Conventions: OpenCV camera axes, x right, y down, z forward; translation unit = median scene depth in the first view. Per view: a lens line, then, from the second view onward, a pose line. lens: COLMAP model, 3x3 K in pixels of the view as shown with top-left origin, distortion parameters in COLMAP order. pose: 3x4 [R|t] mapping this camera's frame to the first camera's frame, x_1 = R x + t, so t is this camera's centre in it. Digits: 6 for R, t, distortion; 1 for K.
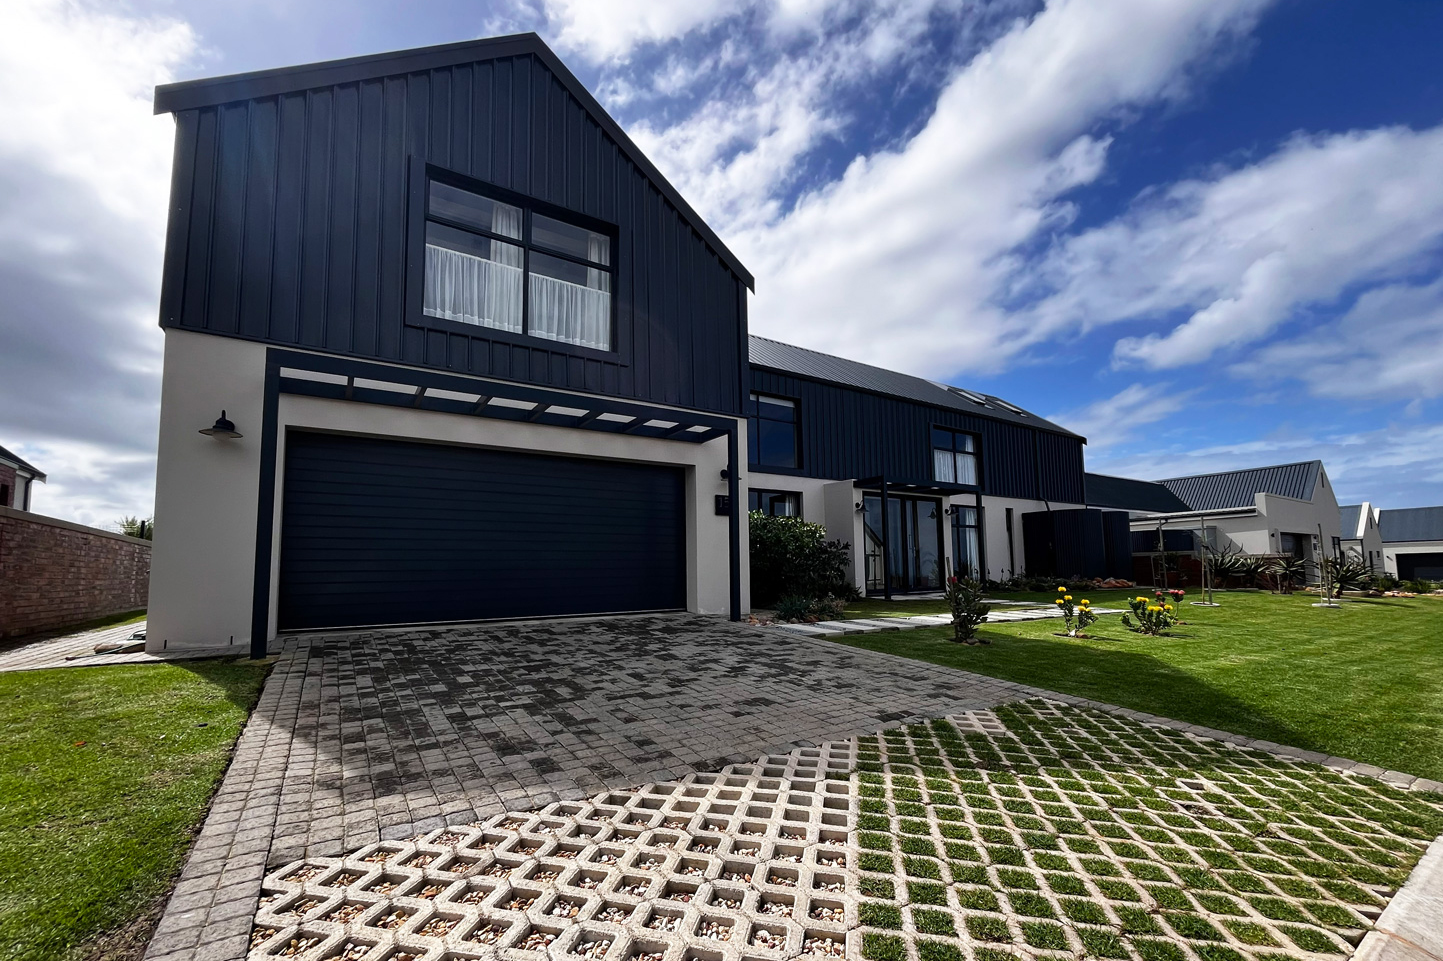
lens RADIAL K [[588.2, 0, 720.3], [0, 588.2, 518.6], [0, 0, 1]] dist [-0.008045, -0.000152]
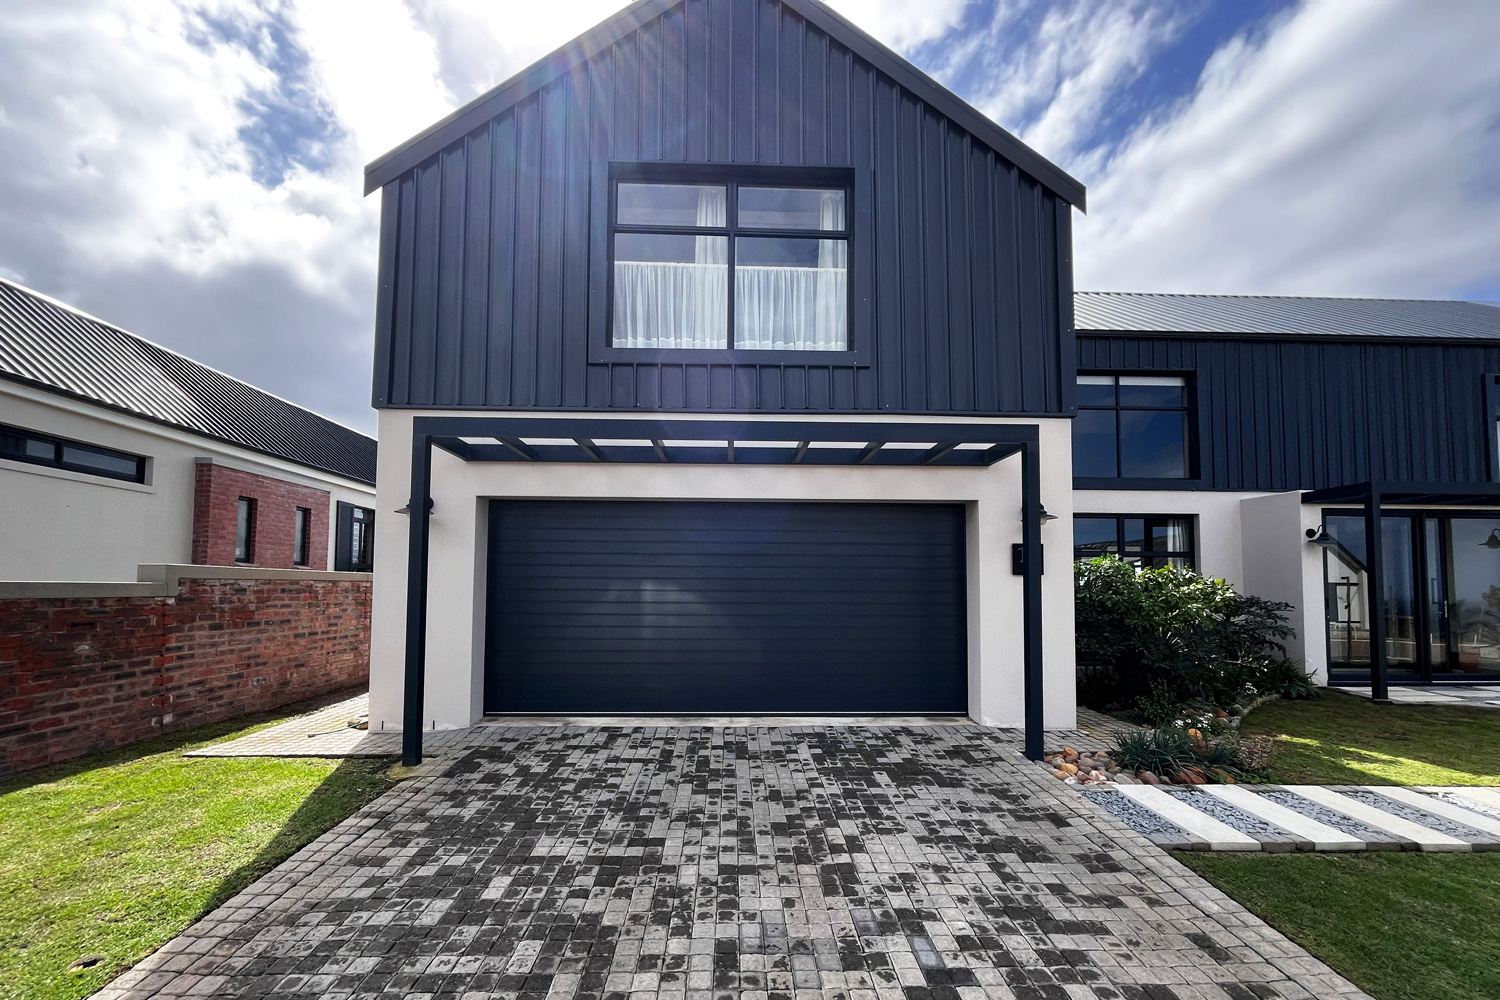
lens RADIAL K [[580.3, 0, 749.3], [0, 580.3, 559.9], [0, 0, 1]] dist [-0.000853, -0.000106]
pose [[0.855488, -0.002100, -0.517819, 0.079721], [0.028183, 0.998698, 0.042510, -0.060767], [0.517056, -0.050961, 0.854433, 0.313795]]
